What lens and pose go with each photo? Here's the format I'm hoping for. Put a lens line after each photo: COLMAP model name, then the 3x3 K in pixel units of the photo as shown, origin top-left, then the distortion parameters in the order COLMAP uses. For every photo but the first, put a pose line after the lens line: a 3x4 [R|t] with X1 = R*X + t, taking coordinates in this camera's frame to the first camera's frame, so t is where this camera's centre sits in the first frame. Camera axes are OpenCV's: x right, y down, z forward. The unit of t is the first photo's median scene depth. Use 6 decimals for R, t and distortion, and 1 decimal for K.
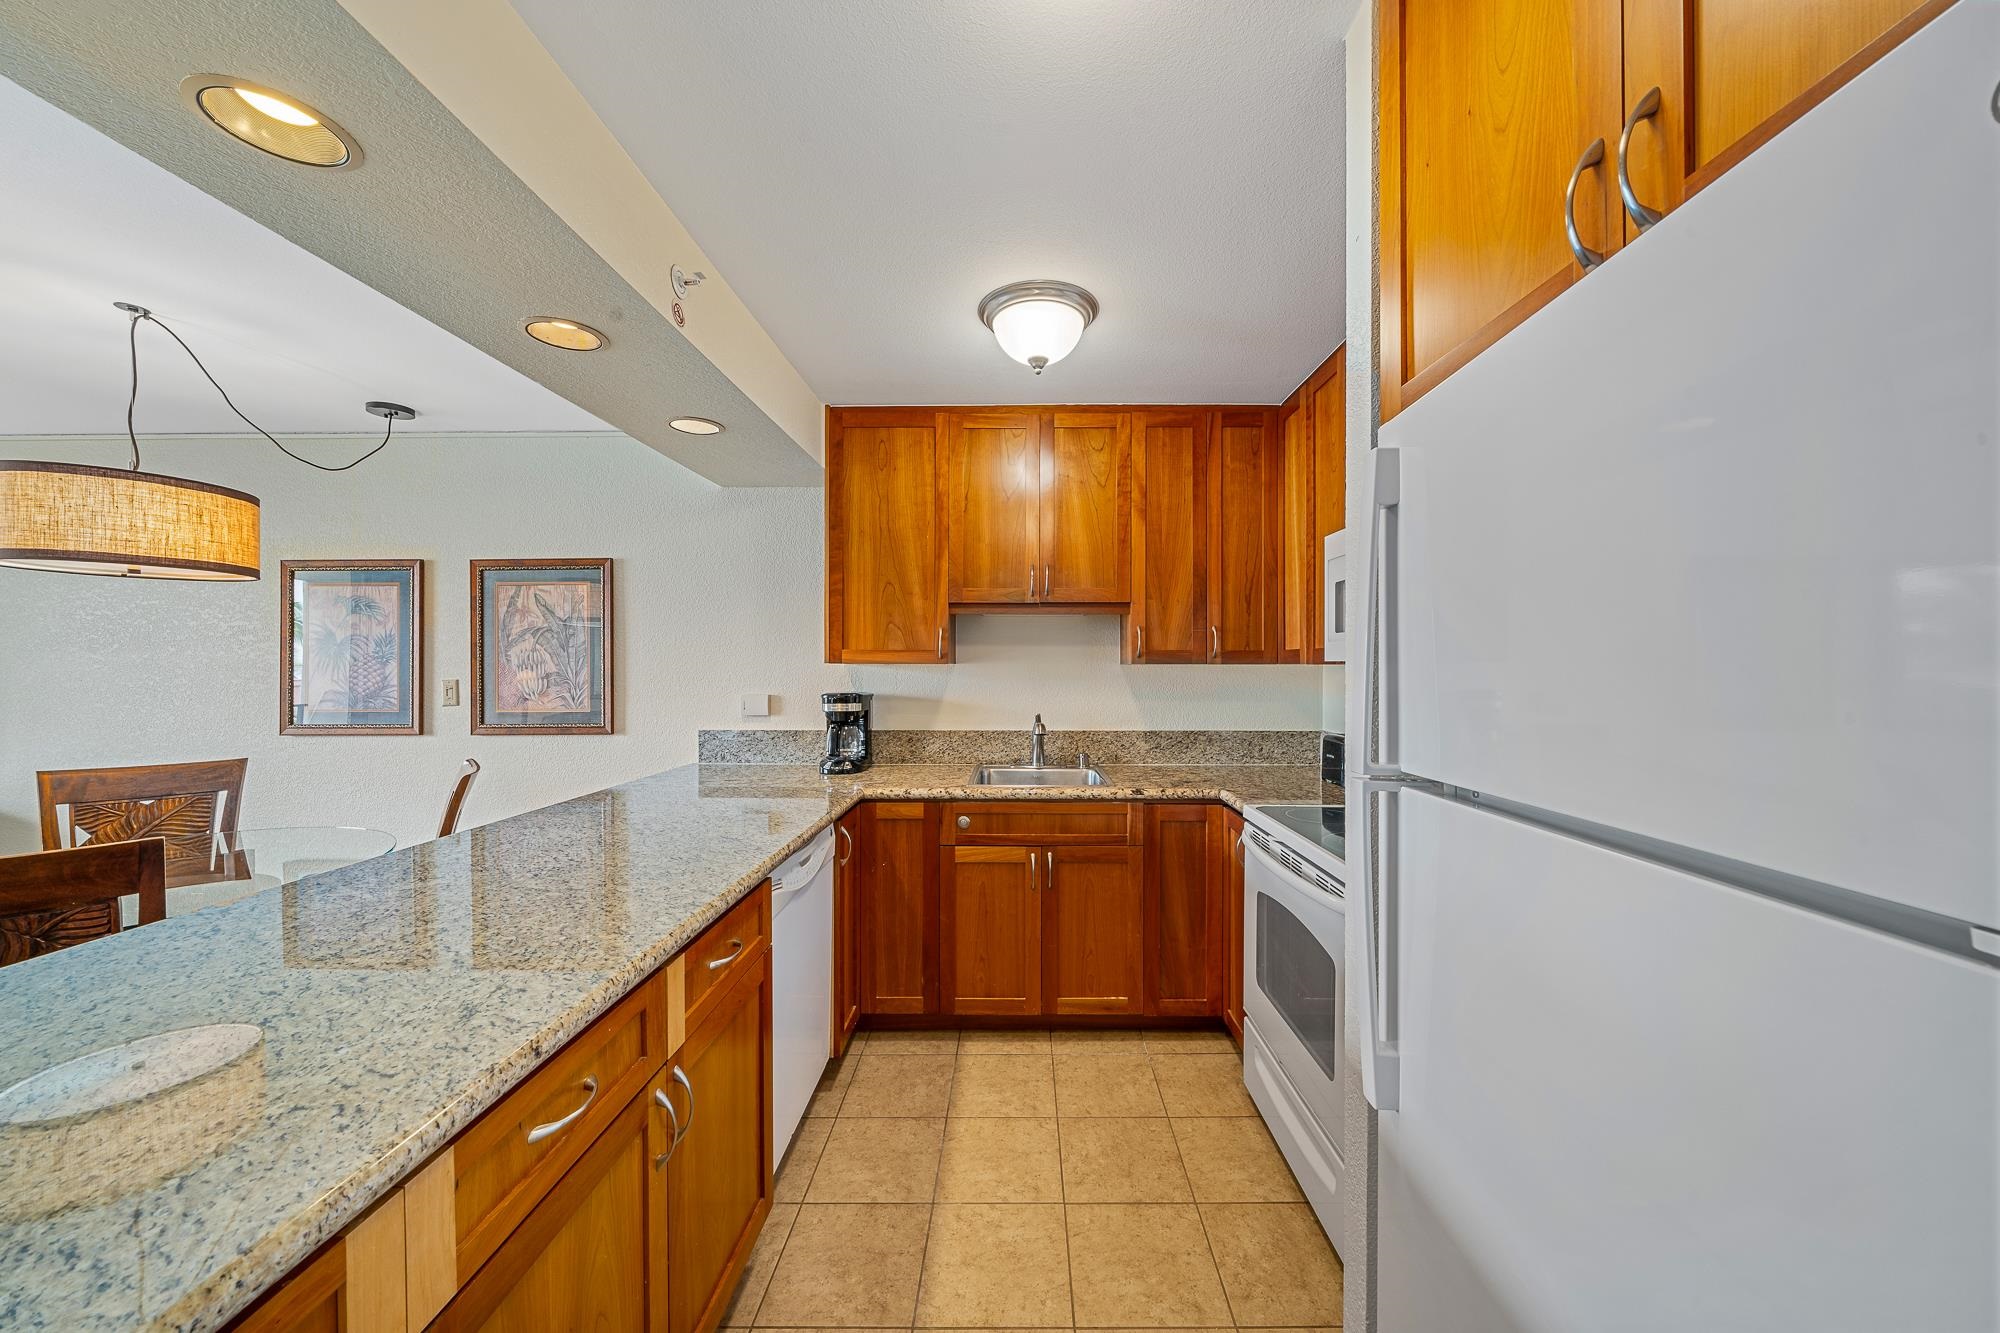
lens RADIAL K [[696.7, 0, 1015.7], [0, 696.7, 669.9], [0, 0, 1]] dist [-0.002429, 0.000020]
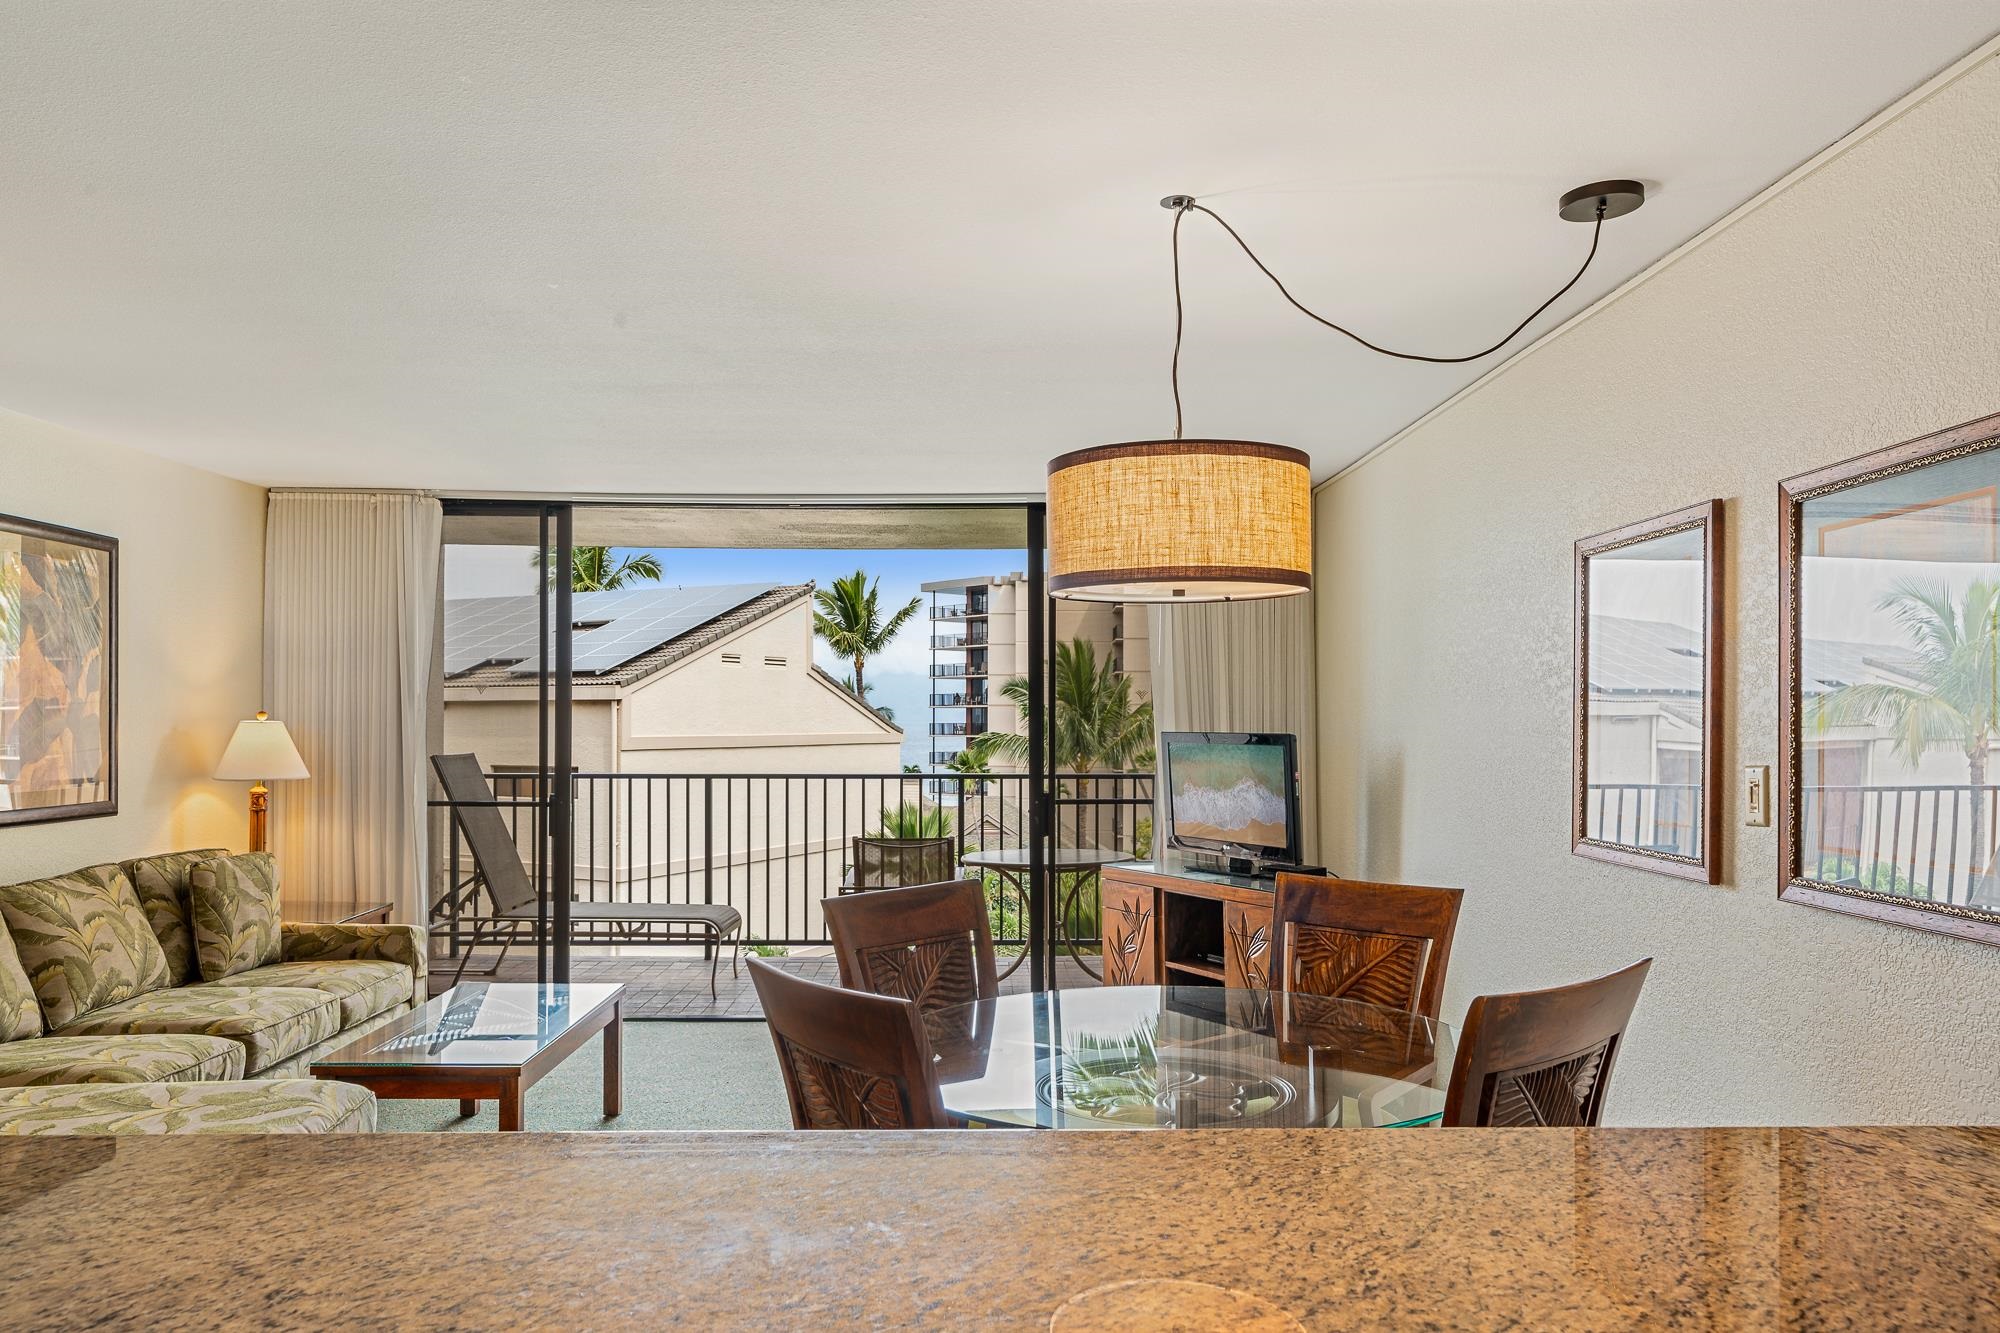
lens RADIAL K [[1368.6, 0, 992.5], [0, 1368.6, 717.3], [0, 0, 1]] dist [-0.003268, 0.001675]
pose [[0.025109, 0.000126, -0.999685, 0.032181], [-0.005921, 0.999982, -0.000023, -0.014950], [0.999667, 0.005920, 0.025109, 0.563473]]
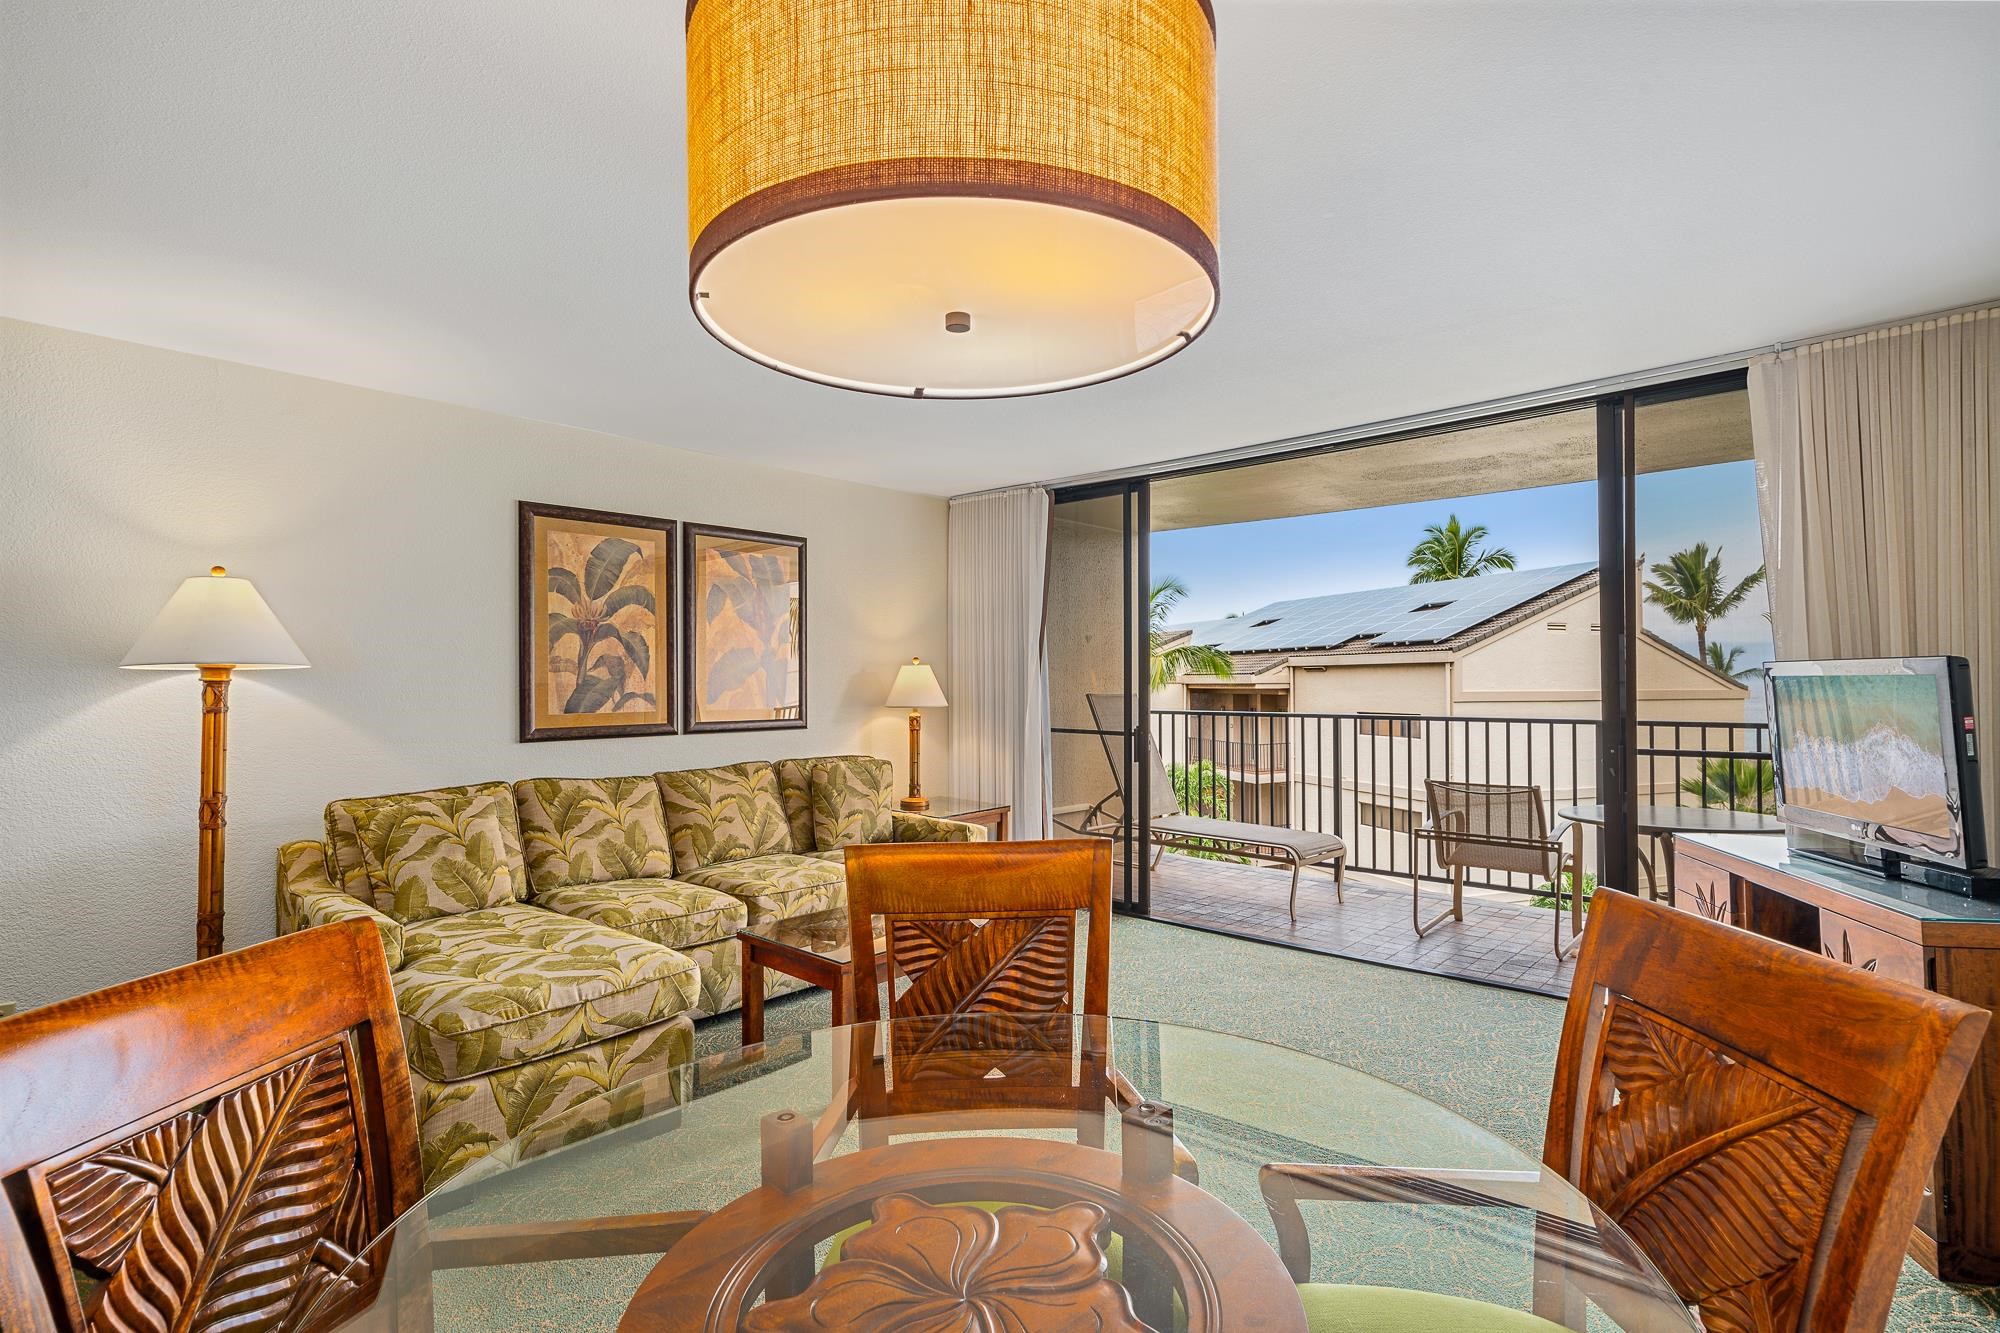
lens RADIAL K [[957.9, 0, 1007.8], [0, 957.9, 670.4], [0, 0, 1]] dist [0.001193, 0.000238]
pose [[-0.664531, -0.005807, -0.747238, -0.656972], [0.000388, 0.999967, -0.008115, 0.022608], [0.747261, -0.005683, -0.664507, 0.943635]]
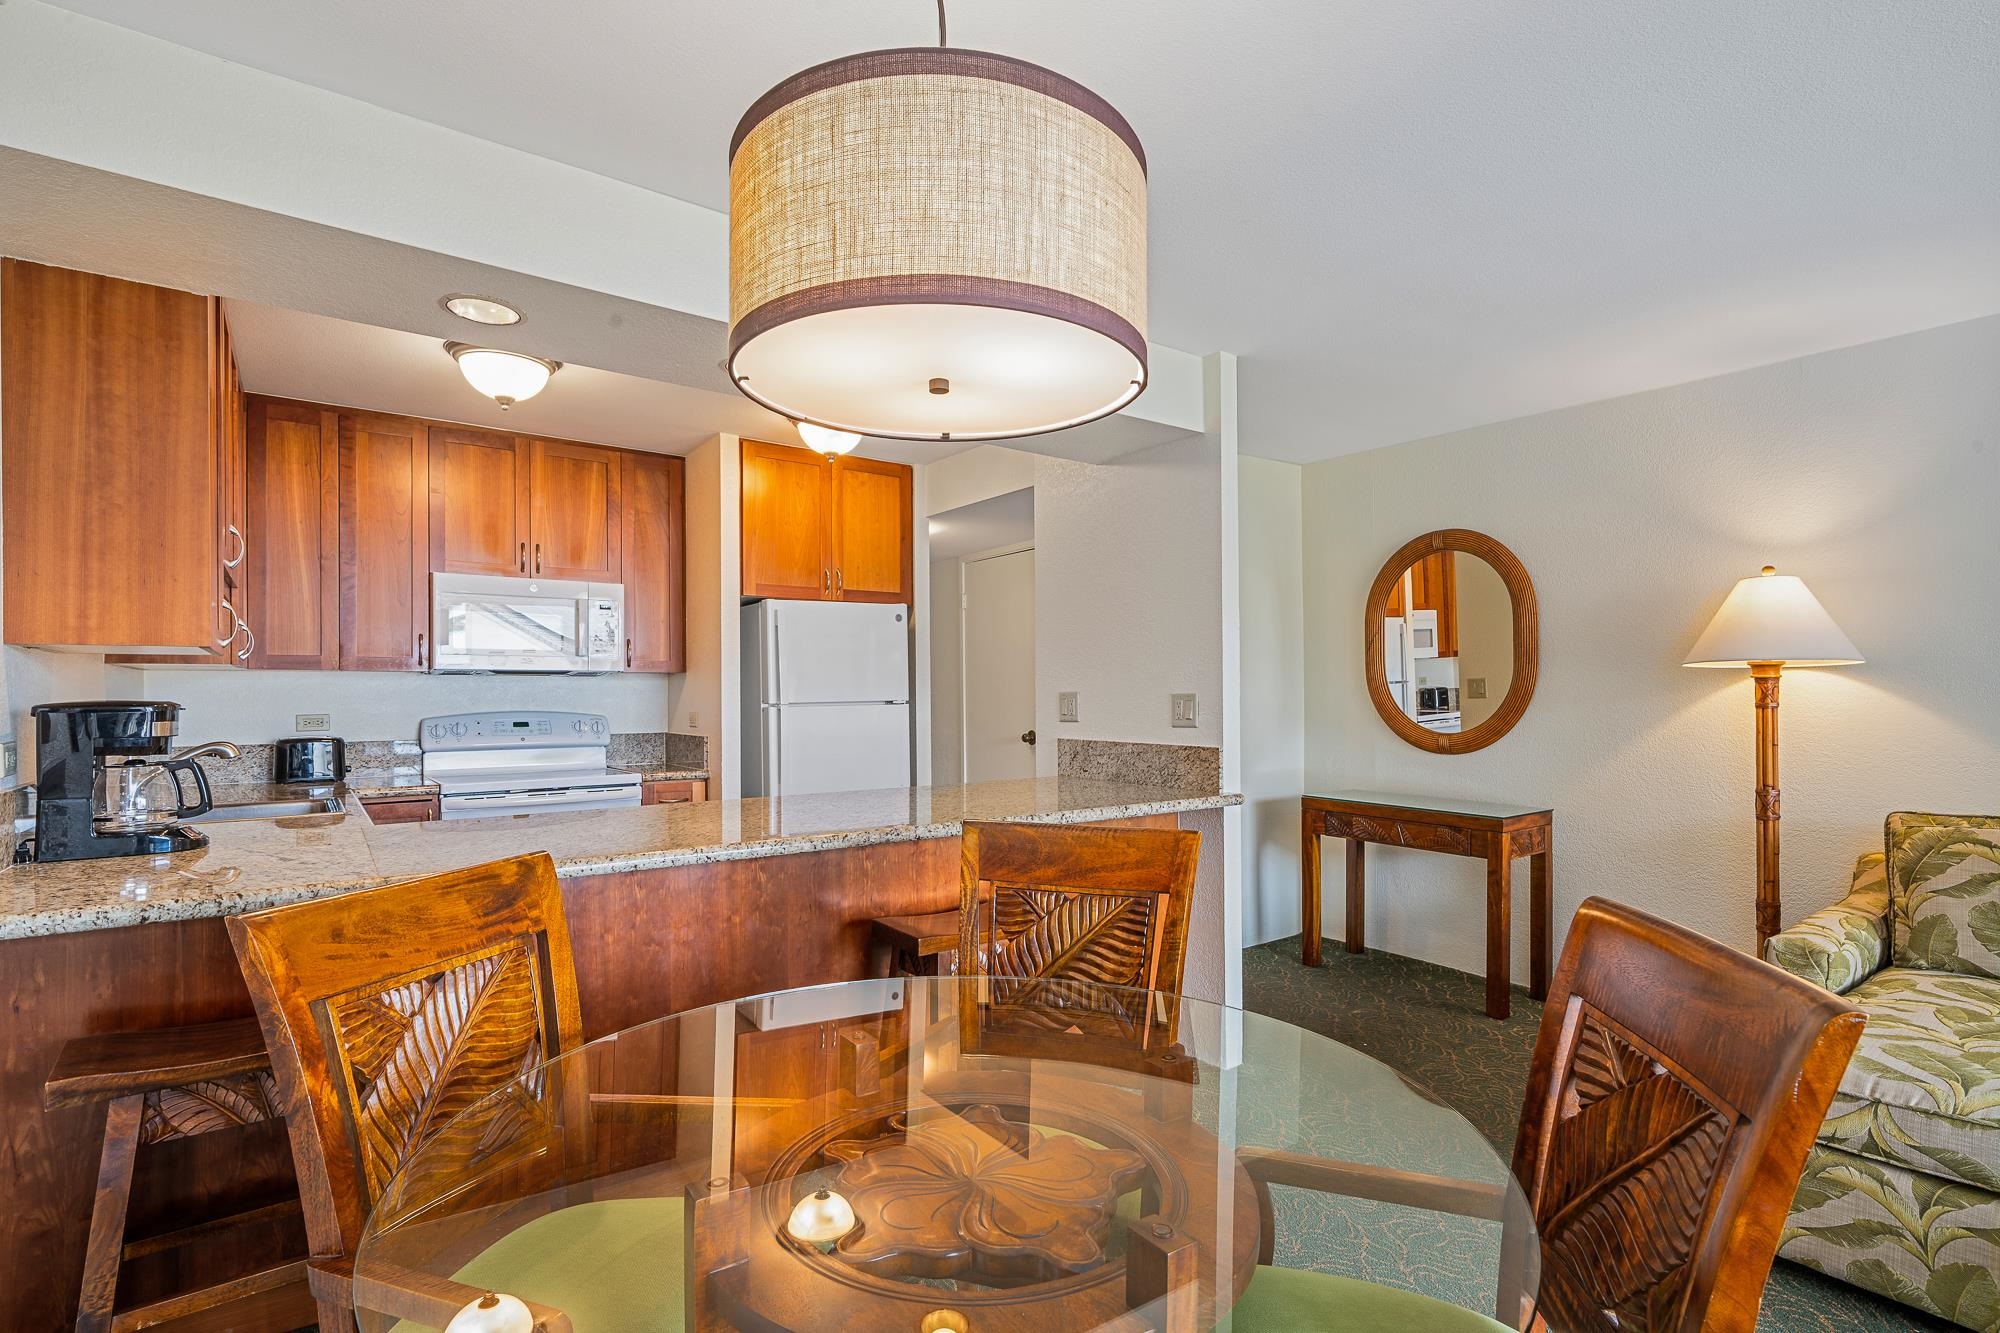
lens RADIAL K [[957.9, 0, 1007.8], [0, 957.9, 670.4], [0, 0, 1]] dist [0.001193, 0.000238]
pose [[-0.599253, 0.024206, 0.800194, -1.237236], [0.011045, 0.999698, -0.021969, 0.031351], [-0.800484, -0.004327, -0.599339, 0.942334]]
